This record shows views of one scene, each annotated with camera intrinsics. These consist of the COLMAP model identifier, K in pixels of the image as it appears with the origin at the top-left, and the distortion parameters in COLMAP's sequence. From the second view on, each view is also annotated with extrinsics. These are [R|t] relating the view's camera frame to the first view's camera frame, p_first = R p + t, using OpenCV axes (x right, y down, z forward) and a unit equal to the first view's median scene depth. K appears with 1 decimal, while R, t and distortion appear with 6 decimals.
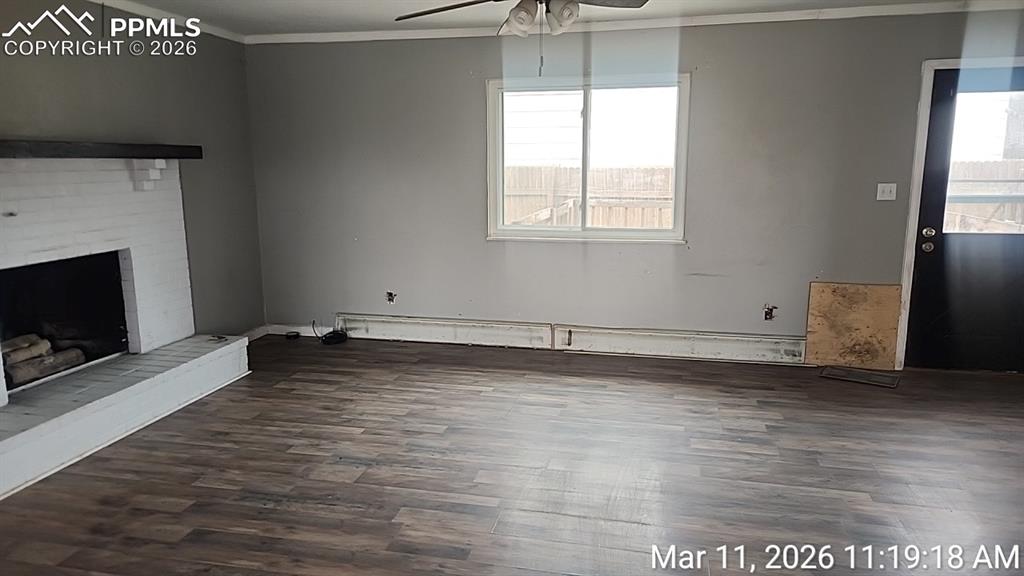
lens RADIAL K [[672.3, 0, 513.2], [0, 672.3, 288.9], [0, 0, 1]] dist [0.005159, -0.001583]
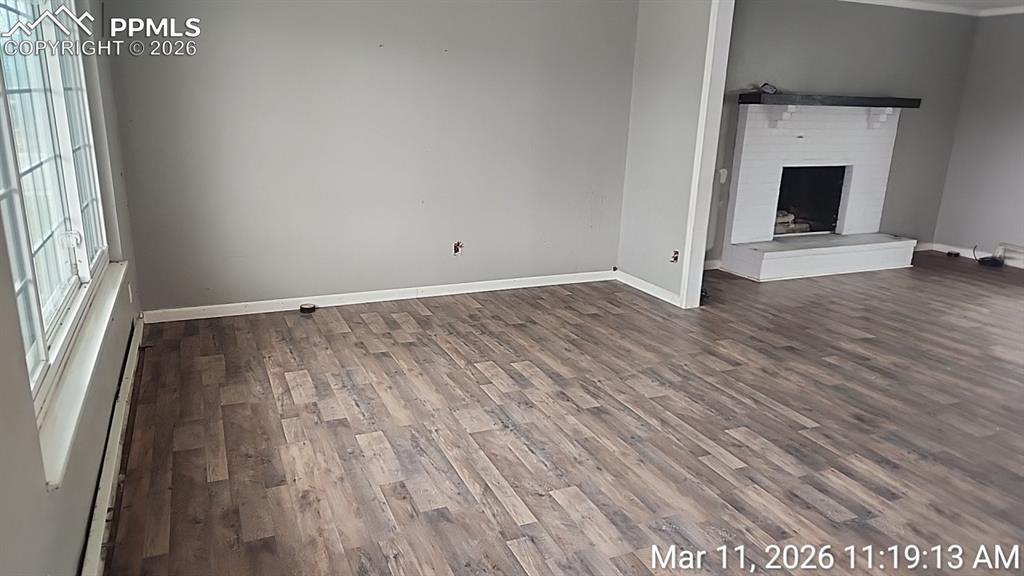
lens RADIAL K [[672.3, 0, 510.8], [0, 672.3, 290.4], [0, 0, 1]] dist [0.005159, -0.001583]
pose [[0.593559, 0.242431, -0.767408, 0.213190], [-0.180675, 0.969351, 0.166482, 0.100366], [0.784247, 0.039835, 0.619168, -0.551083]]
